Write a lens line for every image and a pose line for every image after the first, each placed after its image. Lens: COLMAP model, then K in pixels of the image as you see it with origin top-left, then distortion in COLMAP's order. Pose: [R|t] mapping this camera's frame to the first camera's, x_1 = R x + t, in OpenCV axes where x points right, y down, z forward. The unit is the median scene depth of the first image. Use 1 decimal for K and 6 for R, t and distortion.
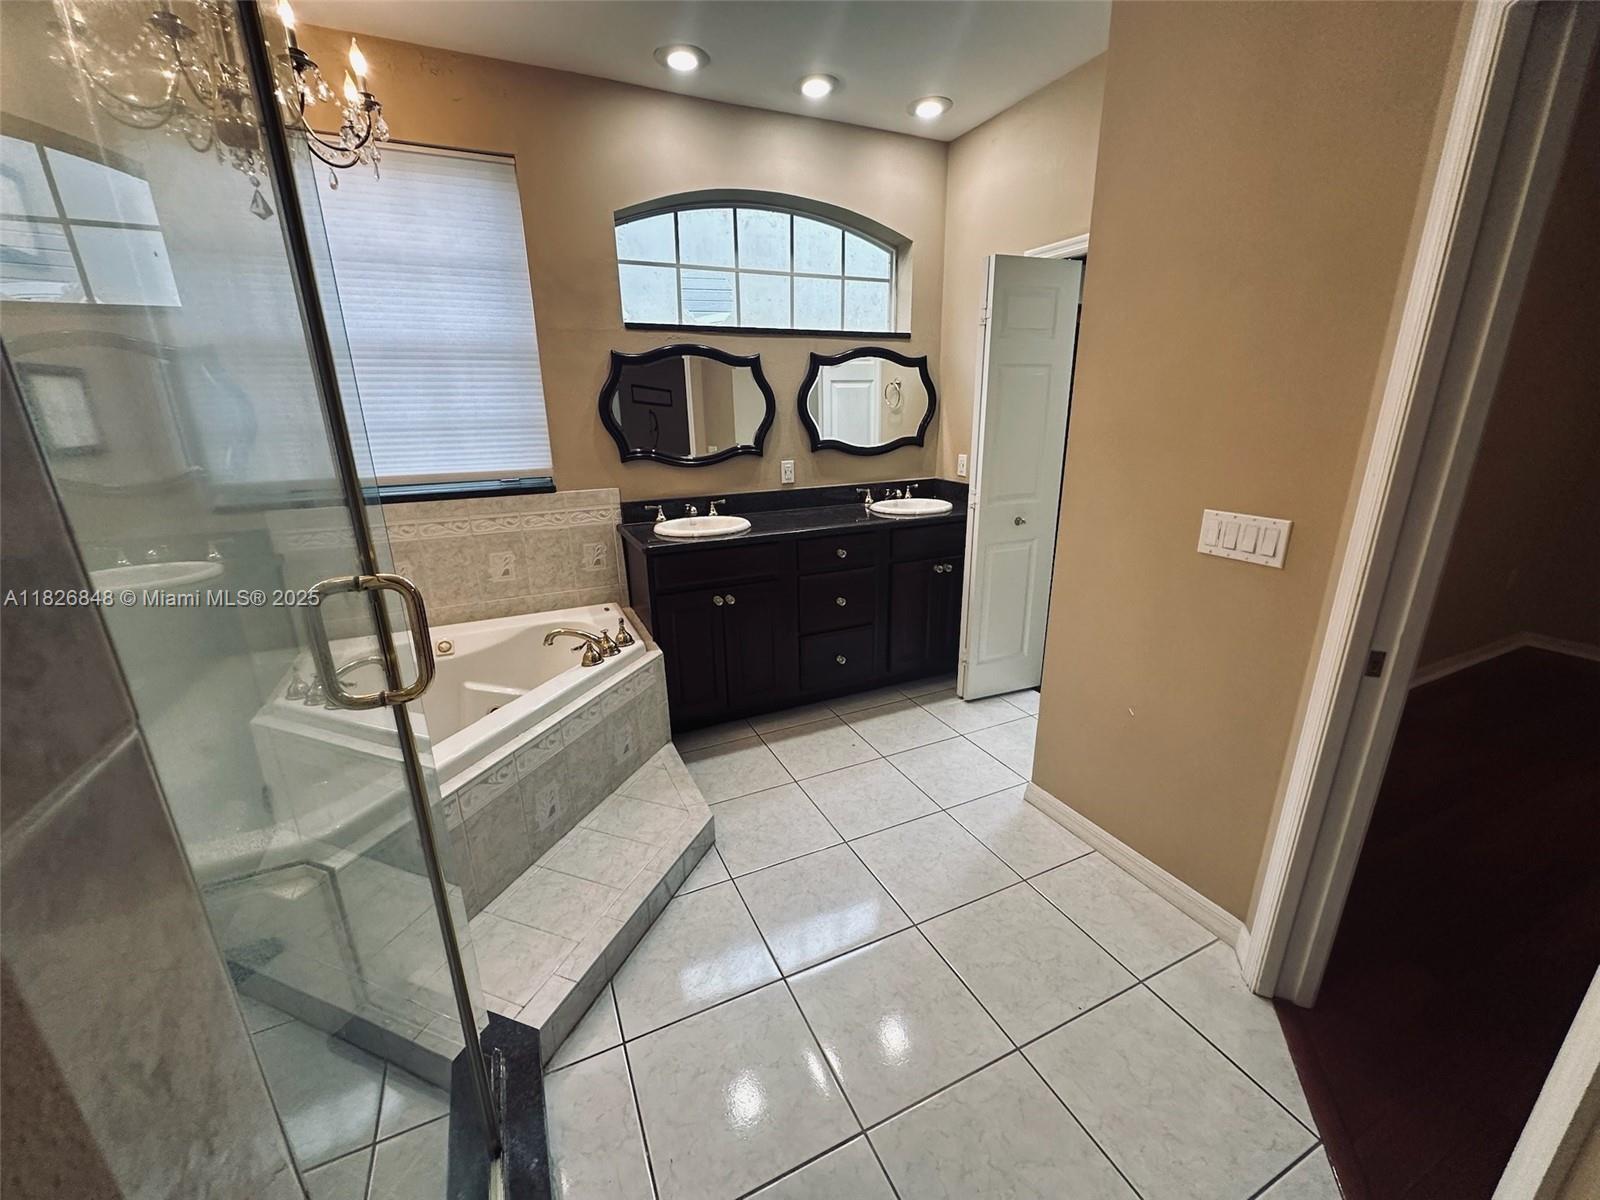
lens RADIAL K [[637.1, 0, 793.3], [0, 637.1, 605.6], [0, 0, 1]] dist [-0.005737, 0.001004]
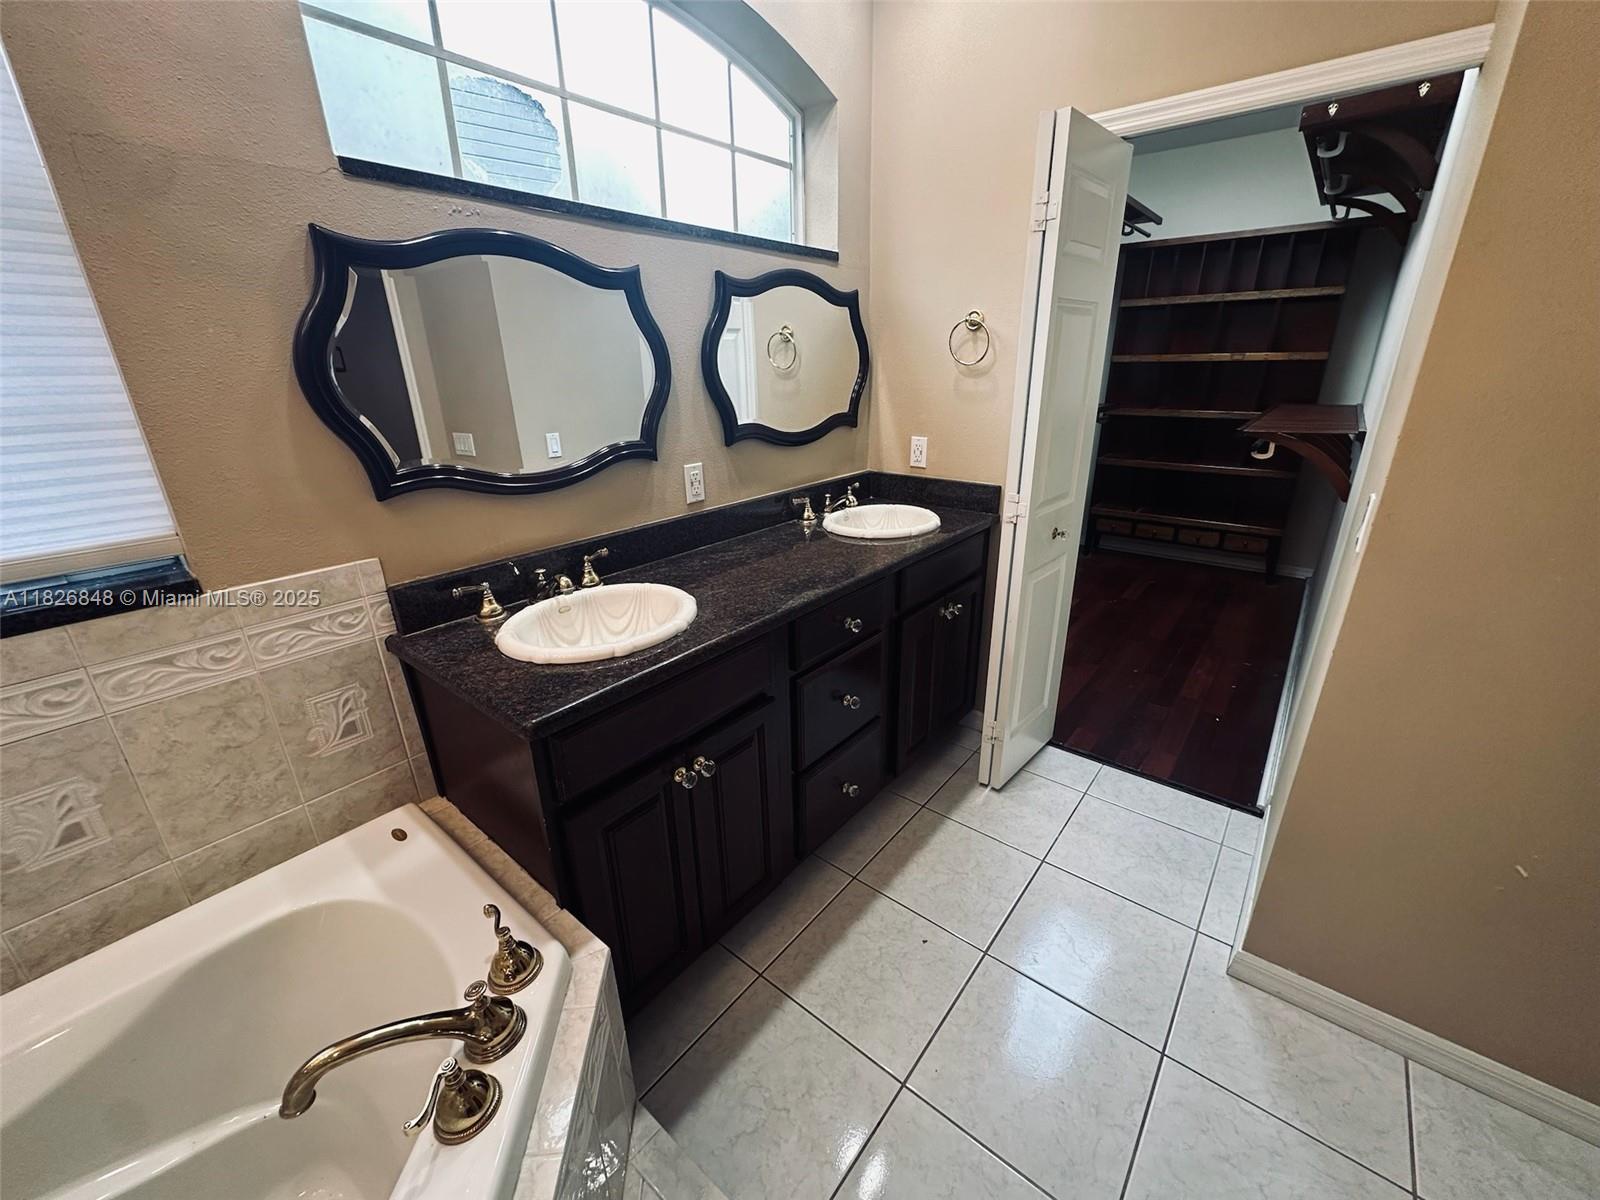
lens RADIAL K [[637.1, 0, 793.6], [0, 637.1, 602.3], [0, 0, 1]] dist [-0.005737, 0.001004]
pose [[0.899472, -0.153388, 0.409173, -0.208017], [0.134373, 0.988087, 0.075021, -0.153914], [-0.415806, -0.012498, 0.909368, 0.501124]]
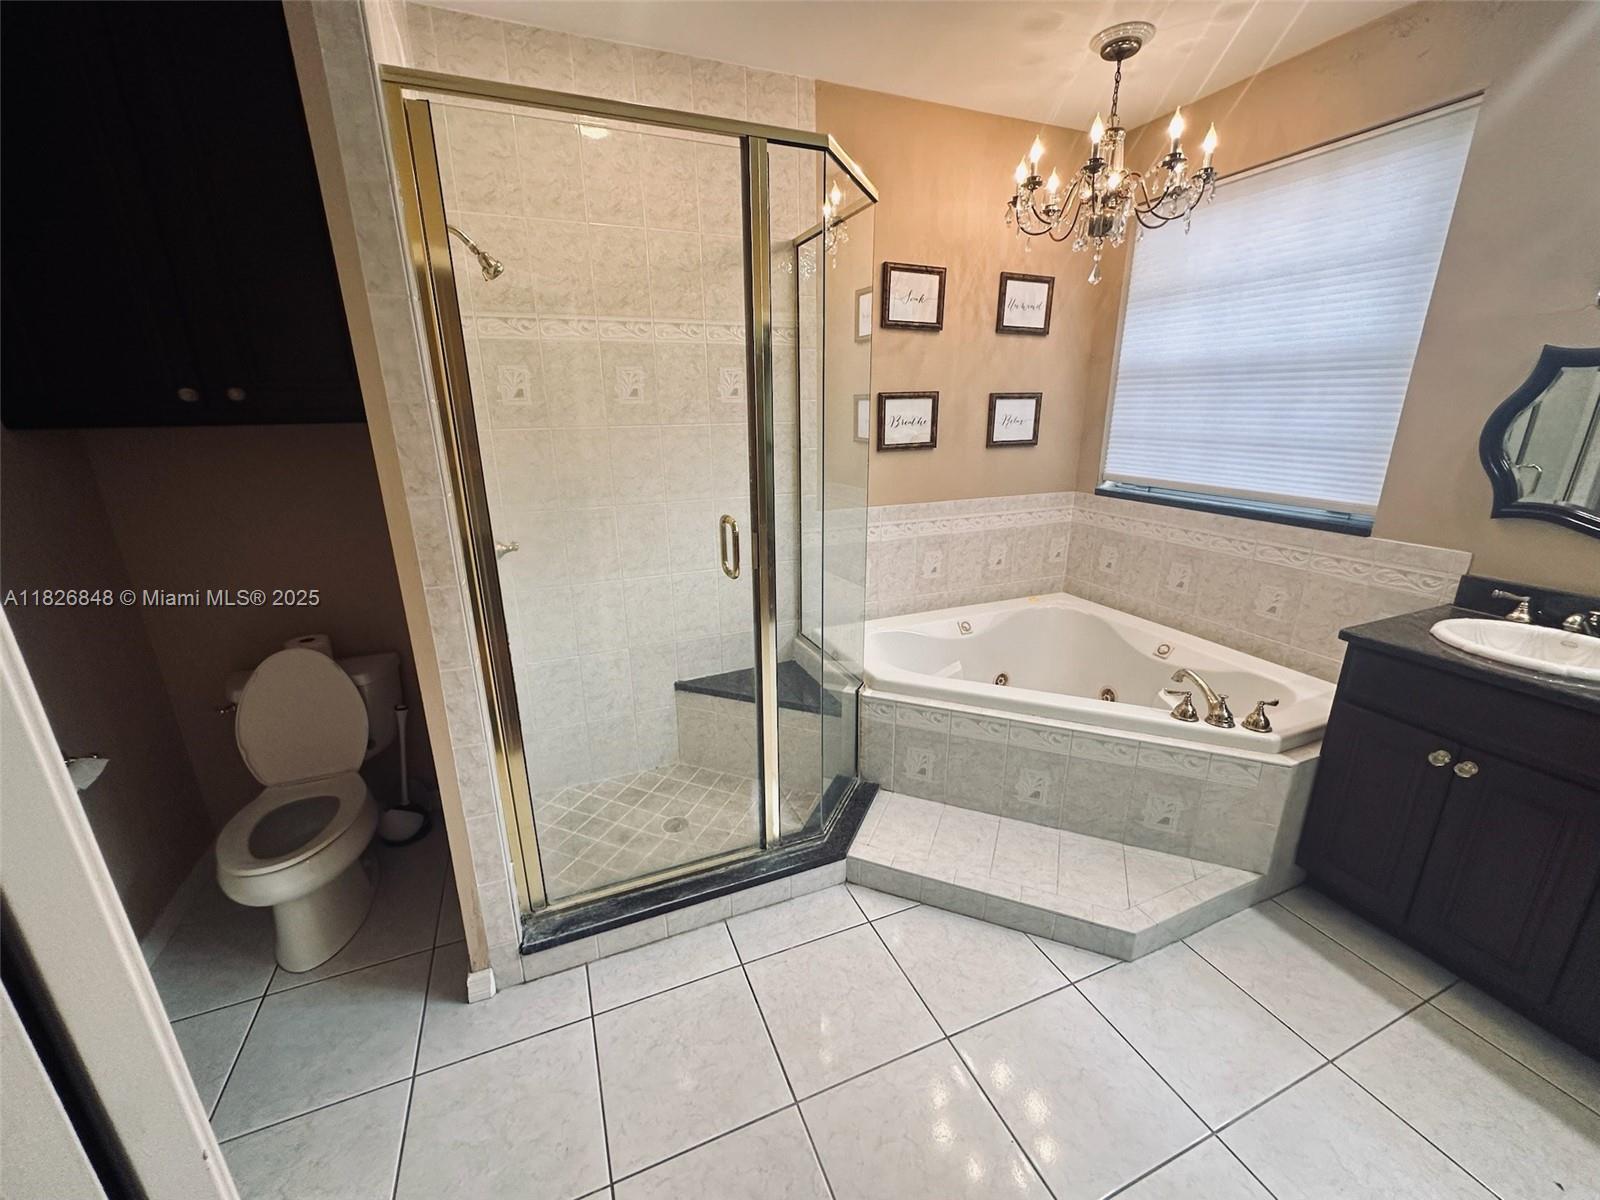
lens RADIAL K [[637.1, 0, 804.0], [0, 637.1, 606.2], [0, 0, 1]] dist [-0.005737, 0.001004]
pose [[-0.035553, 0.317322, -0.947651, 0.409655], [-0.291899, 0.903603, 0.313523, -0.143297], [0.955788, 0.287765, 0.060500, 0.319719]]
